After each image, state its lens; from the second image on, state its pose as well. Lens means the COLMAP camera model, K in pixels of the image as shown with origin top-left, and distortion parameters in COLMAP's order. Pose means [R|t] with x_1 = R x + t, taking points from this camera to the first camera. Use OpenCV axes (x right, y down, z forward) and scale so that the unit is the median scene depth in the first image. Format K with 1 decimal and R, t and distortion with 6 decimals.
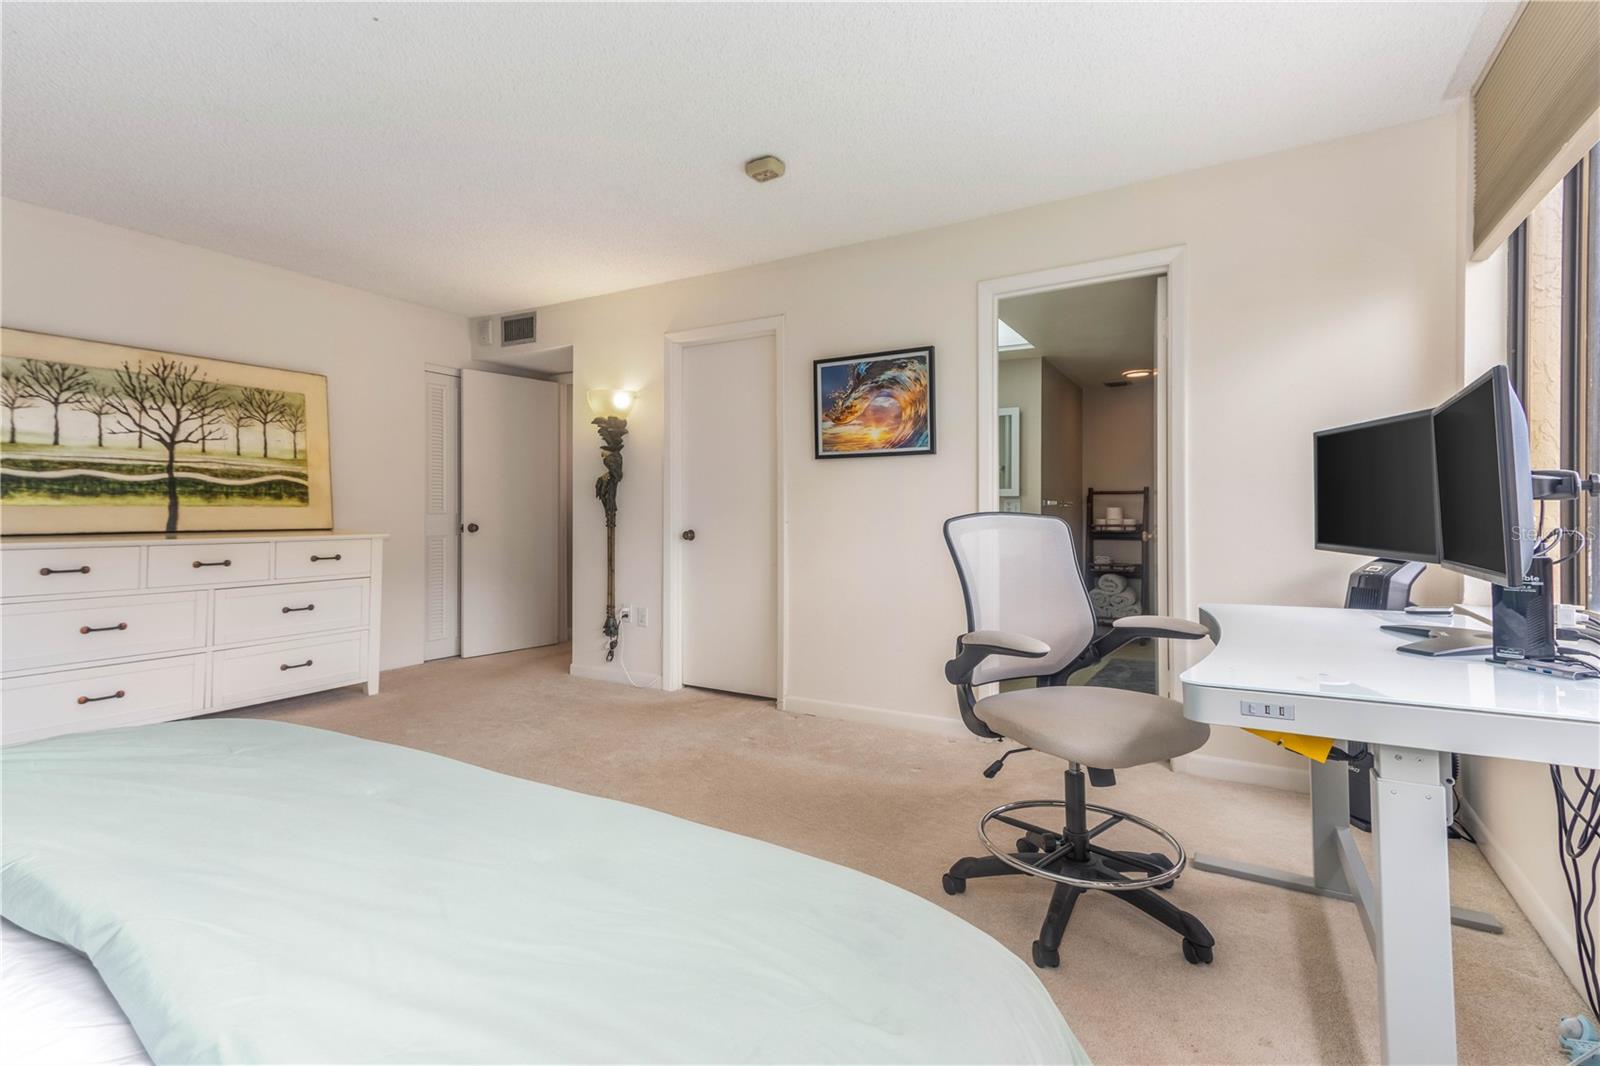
lens RADIAL K [[740.8, 0, 797.5], [0, 740.8, 506.2], [0, 0, 1]] dist [0.018477, -0.000079]
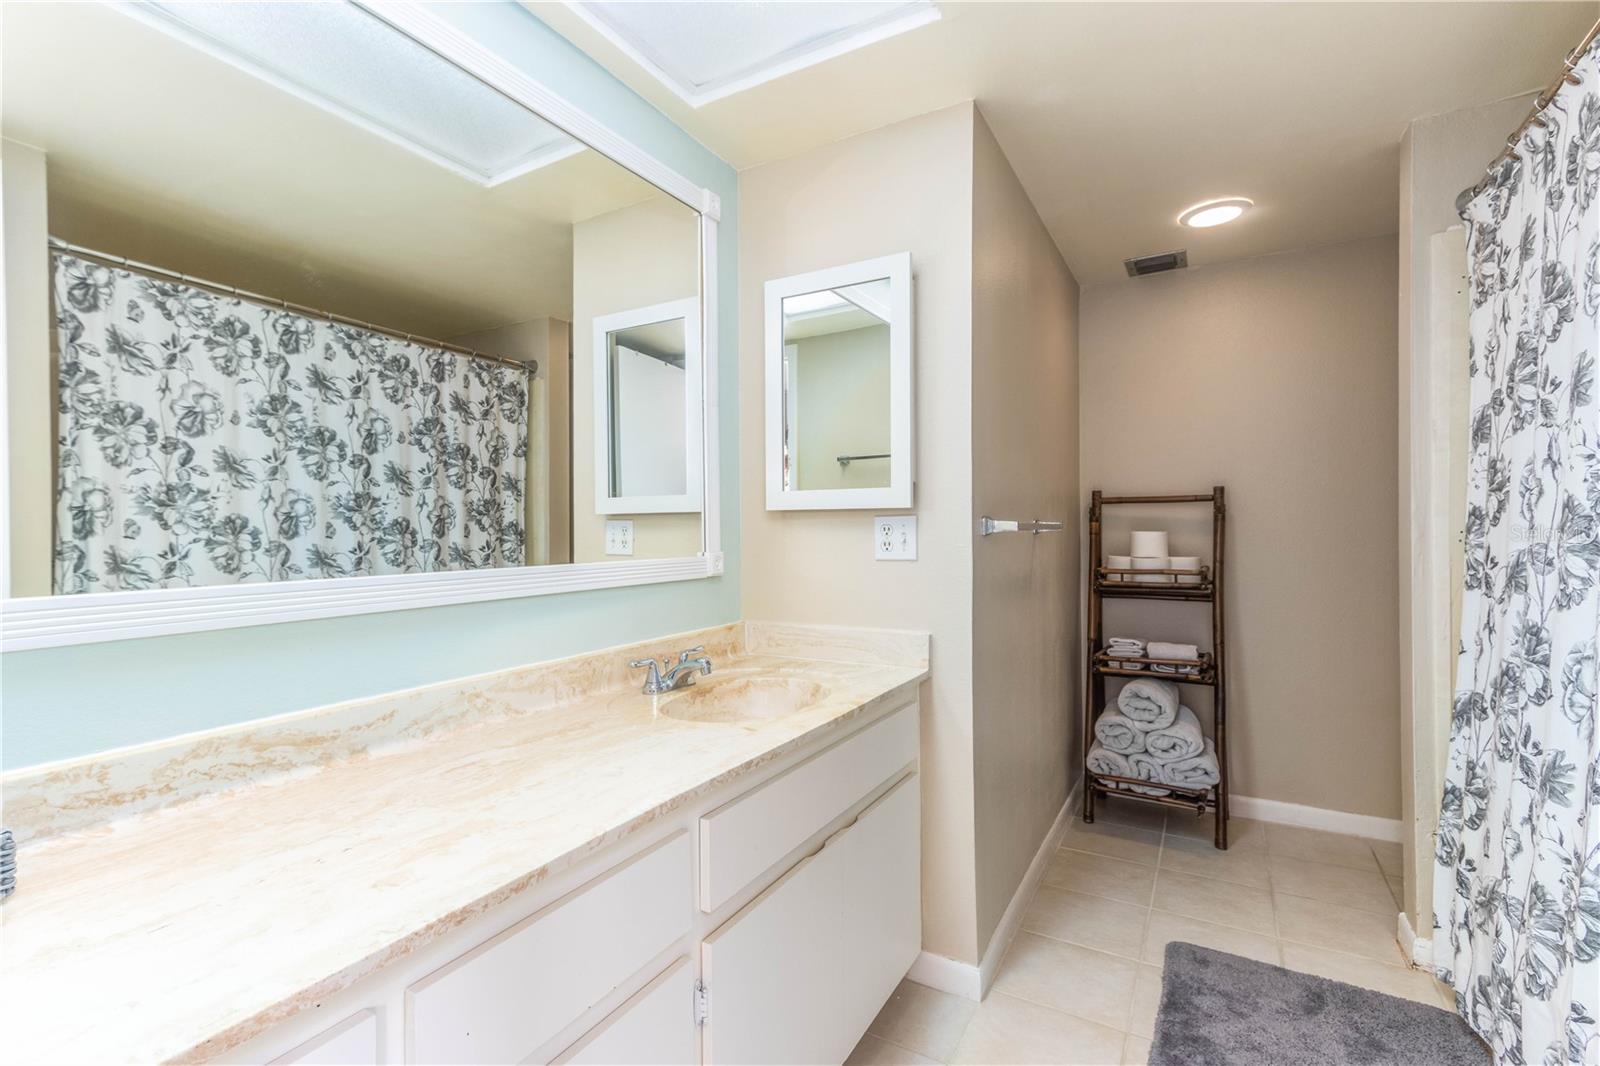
lens RADIAL K [[740.8, 0, 789.7], [0, 740.8, 531.3], [0, 0, 1]] dist [0.018477, -0.000079]
pose [[0.999910, -0.008299, 0.010511, 0.198825], [0.008165, 0.999886, 0.012686, -0.006320], [-0.010615, -0.012599, 0.999864, 0.543983]]
